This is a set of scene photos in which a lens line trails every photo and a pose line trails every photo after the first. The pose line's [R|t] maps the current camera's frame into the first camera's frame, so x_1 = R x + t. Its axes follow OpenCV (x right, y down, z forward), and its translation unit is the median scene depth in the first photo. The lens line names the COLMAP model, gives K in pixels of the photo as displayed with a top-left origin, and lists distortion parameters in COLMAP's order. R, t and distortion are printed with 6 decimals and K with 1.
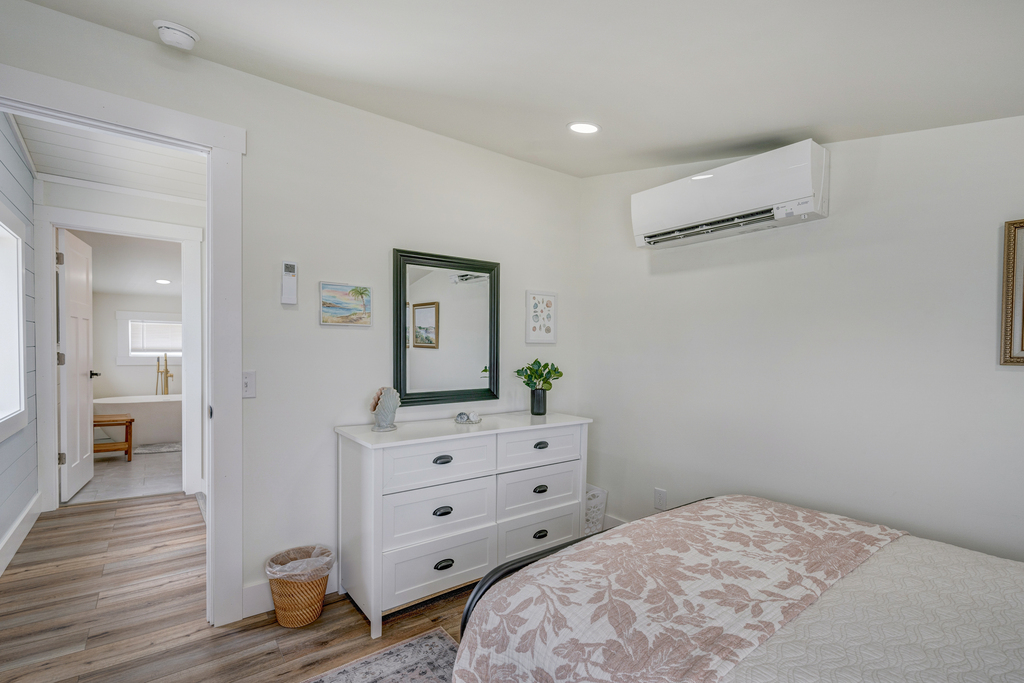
lens RADIAL K [[476.6, 0, 508.8], [0, 476.6, 362.6], [0, 0, 1]] dist [0.001004, 0.000067]
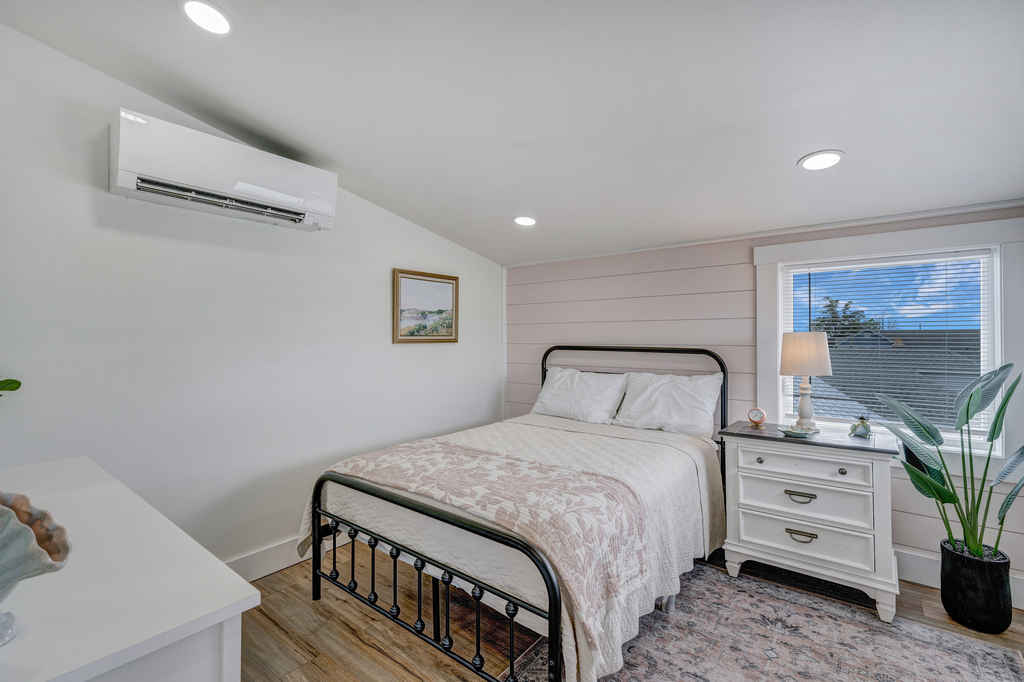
lens RADIAL K [[447.0, 0, 509.2], [0, 447.0, 335.7], [0, 0, 1]] dist [-0.000464, -0.000021]
pose [[-0.249567, -0.007126, 0.968331, -0.801534], [0.024198, 0.999615, 0.013593, -0.040962], [-0.968055, 0.026824, -0.249298, 1.036117]]
